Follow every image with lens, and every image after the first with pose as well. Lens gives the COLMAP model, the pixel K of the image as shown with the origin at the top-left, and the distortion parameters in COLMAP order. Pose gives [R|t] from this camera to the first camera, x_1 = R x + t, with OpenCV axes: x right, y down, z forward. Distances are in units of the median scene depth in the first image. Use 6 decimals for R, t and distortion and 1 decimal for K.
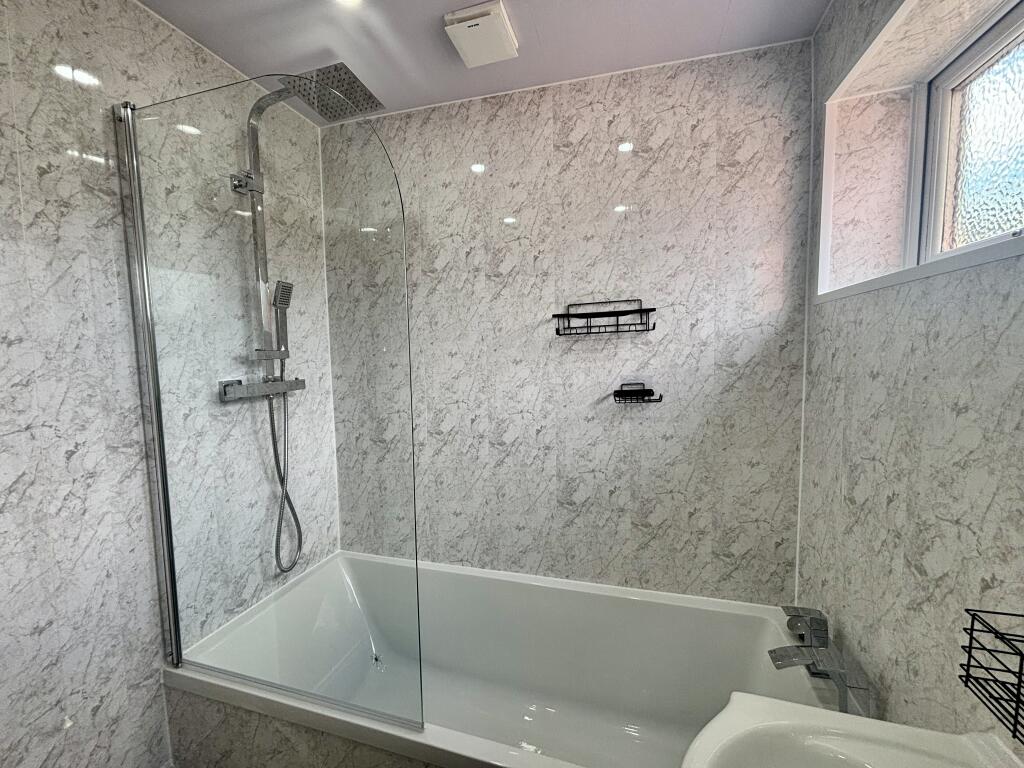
lens RADIAL K [[408.3, 0, 513.3], [0, 408.3, 382.5], [0, 0, 1]] dist [0.000548, -0.001592]
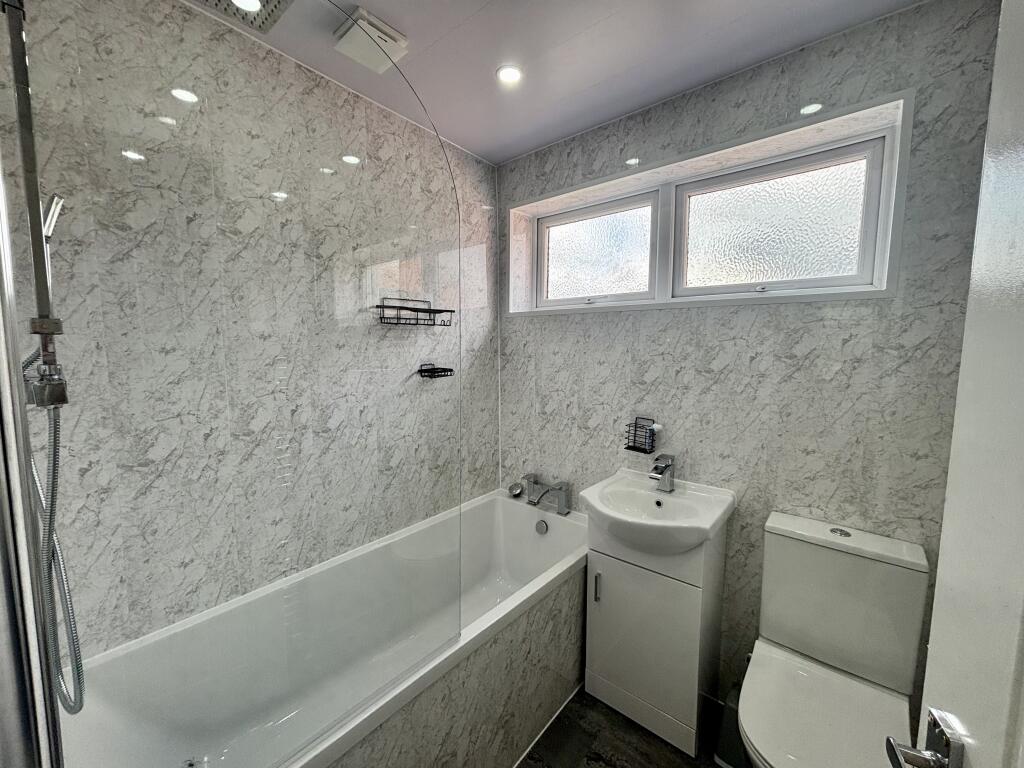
lens RADIAL K [[408.3, 0, 511.4], [0, 408.3, 383.7], [0, 0, 1]] dist [0.000548, -0.001592]
pose [[0.402943, -0.069698, 0.912567, -0.794572], [0.056512, 0.997088, 0.051200, 0.013722], [-0.913479, 0.030941, 0.405708, 0.203662]]
